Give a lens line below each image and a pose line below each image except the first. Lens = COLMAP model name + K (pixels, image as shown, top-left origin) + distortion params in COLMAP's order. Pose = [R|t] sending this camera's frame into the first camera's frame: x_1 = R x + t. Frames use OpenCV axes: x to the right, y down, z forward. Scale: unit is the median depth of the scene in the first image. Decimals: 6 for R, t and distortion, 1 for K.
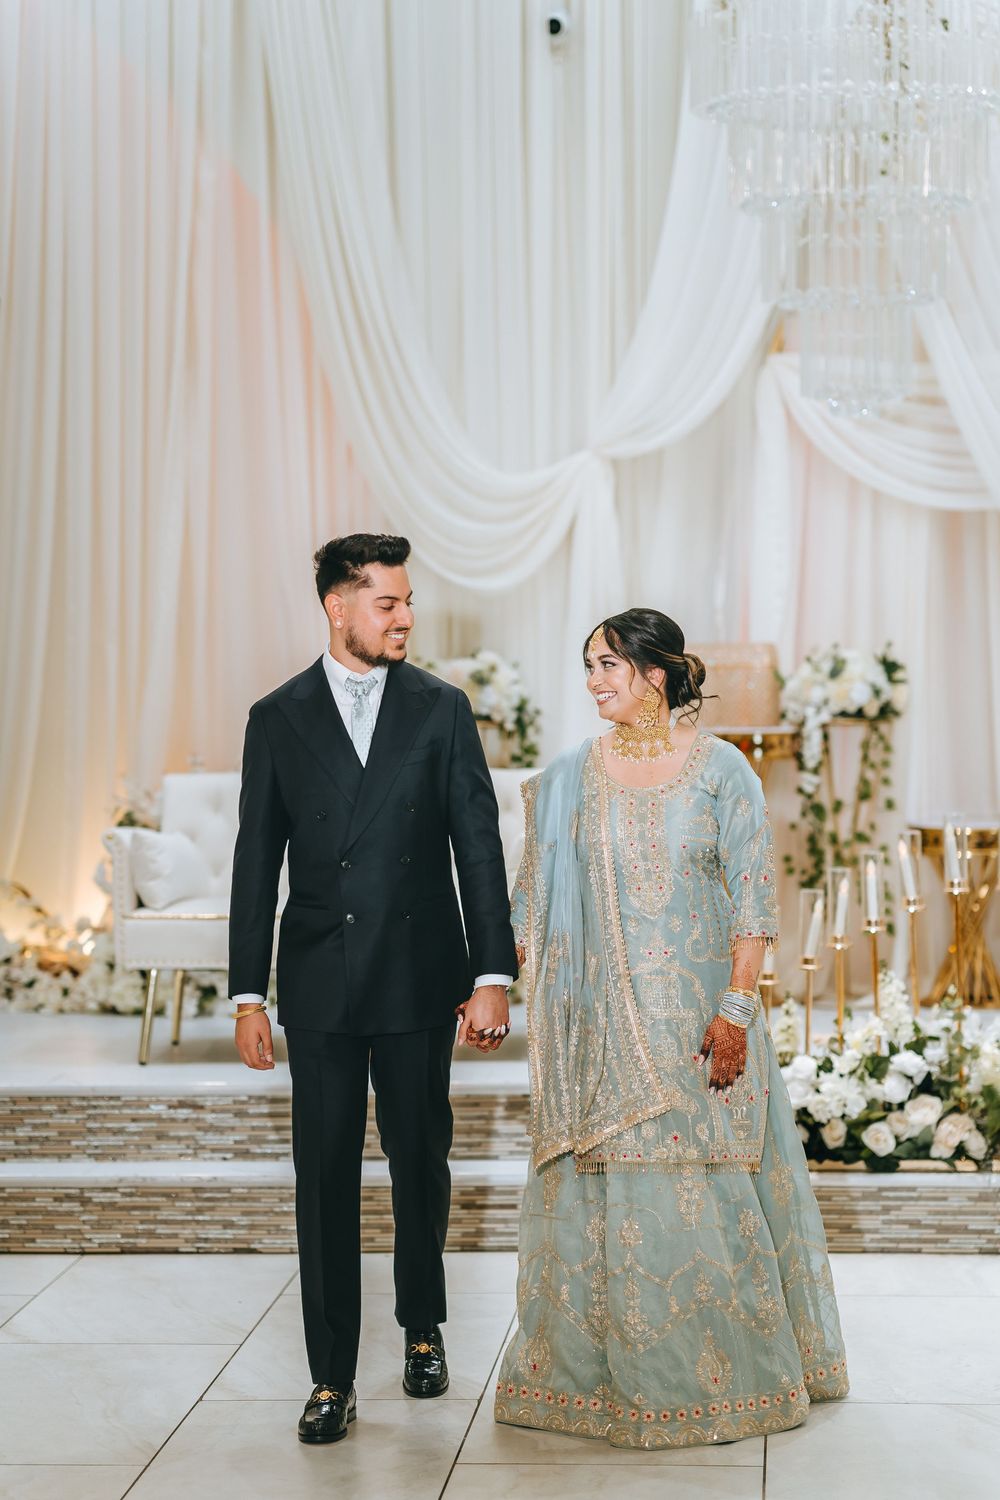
lens RADIAL K [[3492.3, 0, 500.0], [0, 3492.3, 750.0], [0, 0, 1]] dist [0.162526, -0.123117]
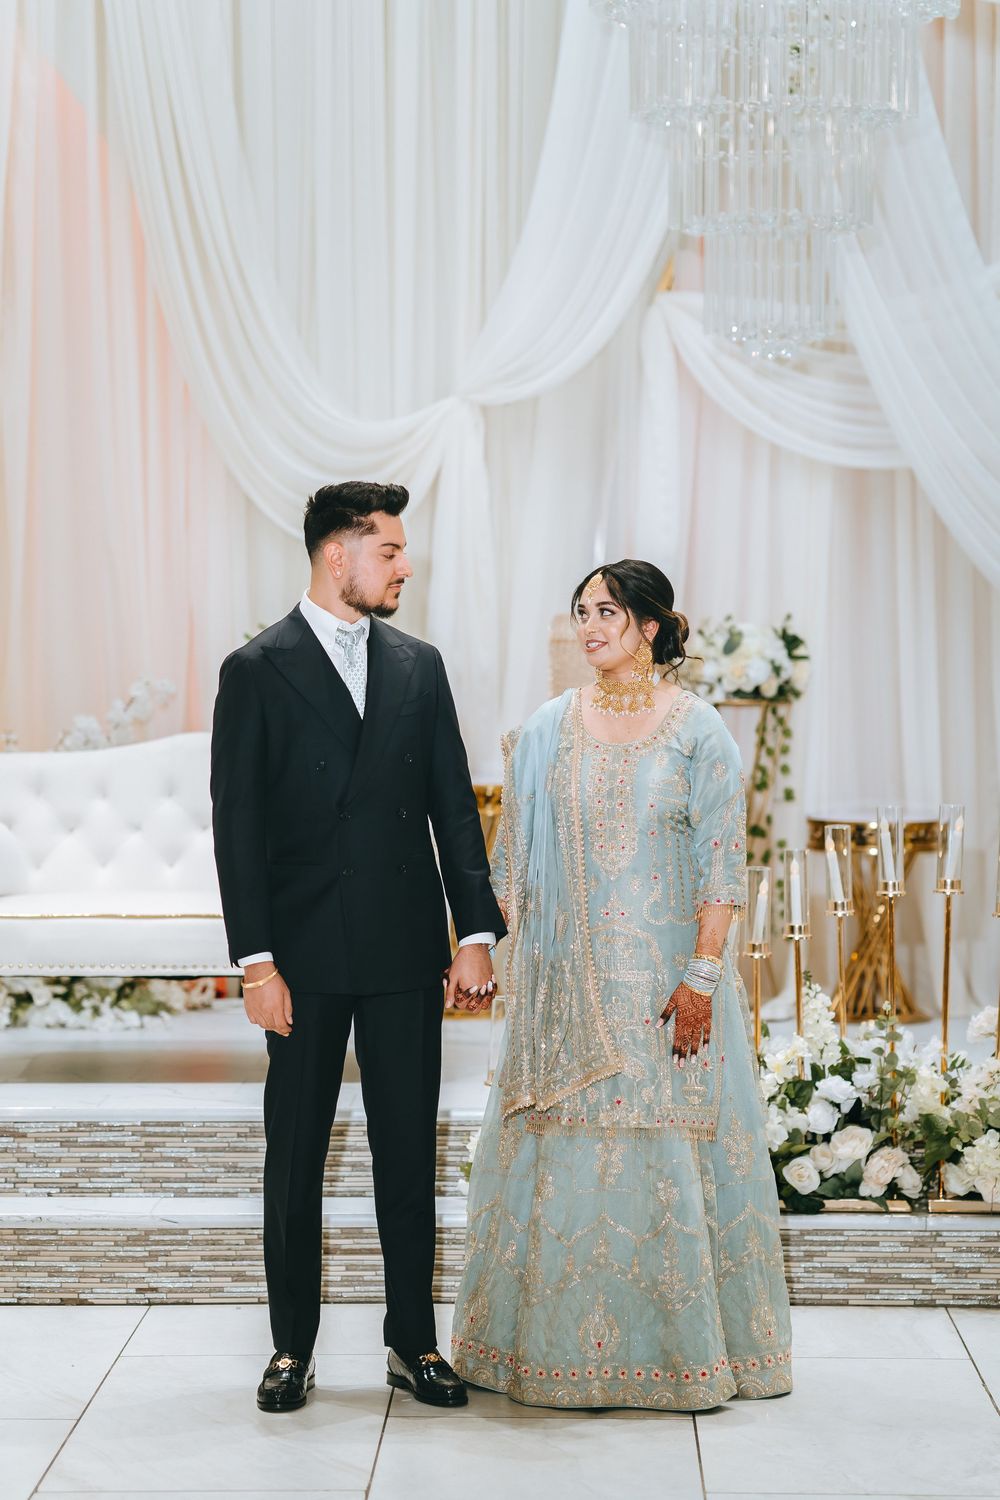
lens RADIAL K [[3595.4, 0, 500.0], [0, 3595.4, 750.0], [0, 0, 1]] dist [0.132745, 0.097889]
pose [[0.998186, 0.010326, 0.059320, -0.021925], [-0.010533, 0.999939, 0.003188, 0.002280], [-0.059283, -0.003807, 0.998234, 0.101877]]
